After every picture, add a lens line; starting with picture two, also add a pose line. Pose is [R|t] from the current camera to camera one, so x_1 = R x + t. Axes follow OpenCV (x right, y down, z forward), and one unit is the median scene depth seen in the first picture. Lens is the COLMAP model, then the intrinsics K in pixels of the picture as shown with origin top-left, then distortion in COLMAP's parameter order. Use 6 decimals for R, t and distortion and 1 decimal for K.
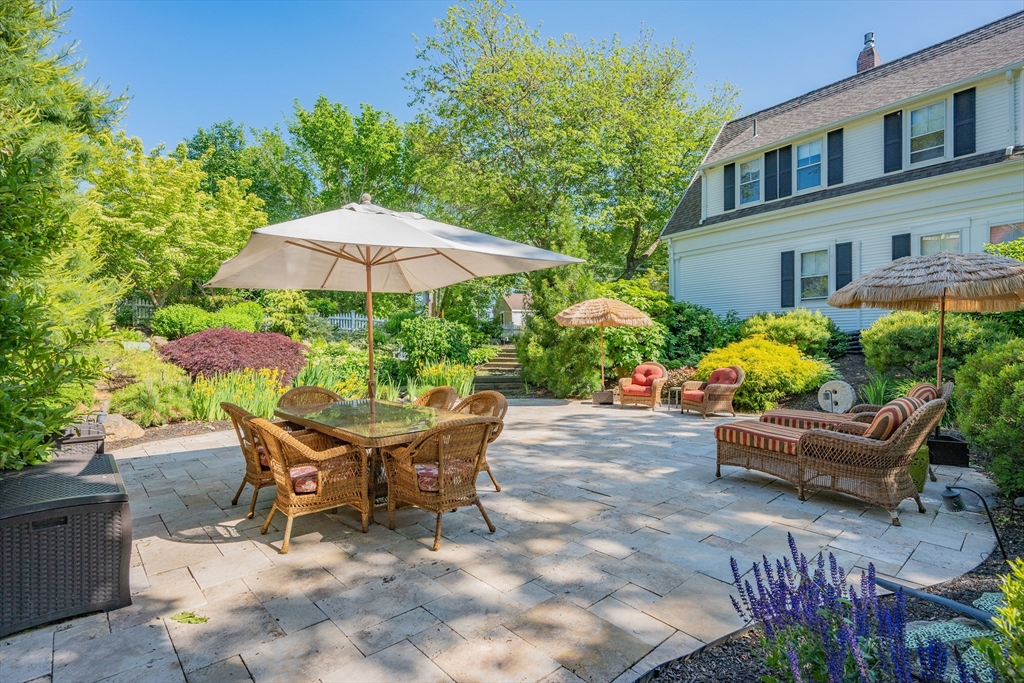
lens RADIAL K [[495.6, 0, 511.3], [0, 495.6, 342.4], [0, 0, 1]] dist [0.000082, 0.000171]
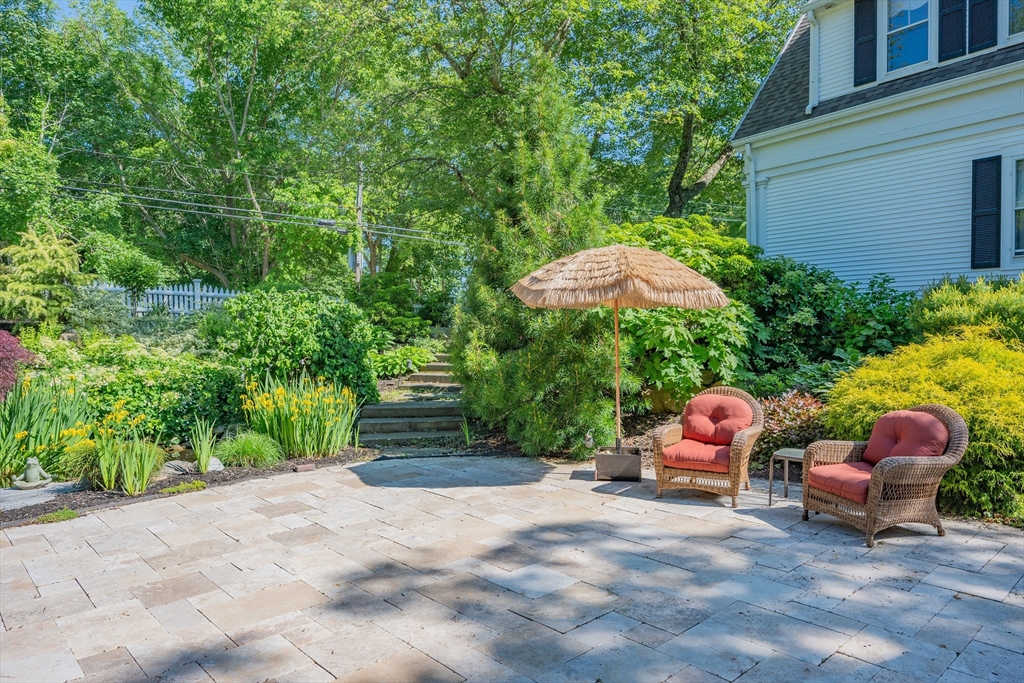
lens RADIAL K [[670.1, 0, 511.2], [0, 670.1, 343.3], [0, 0, 1]] dist [0.001029, -0.004177]
pose [[0.999994, -0.003279, 0.001038, 0.075284], [0.003251, 0.999641, 0.026595, -0.014668], [-0.001125, -0.026592, 0.999646, 0.339525]]
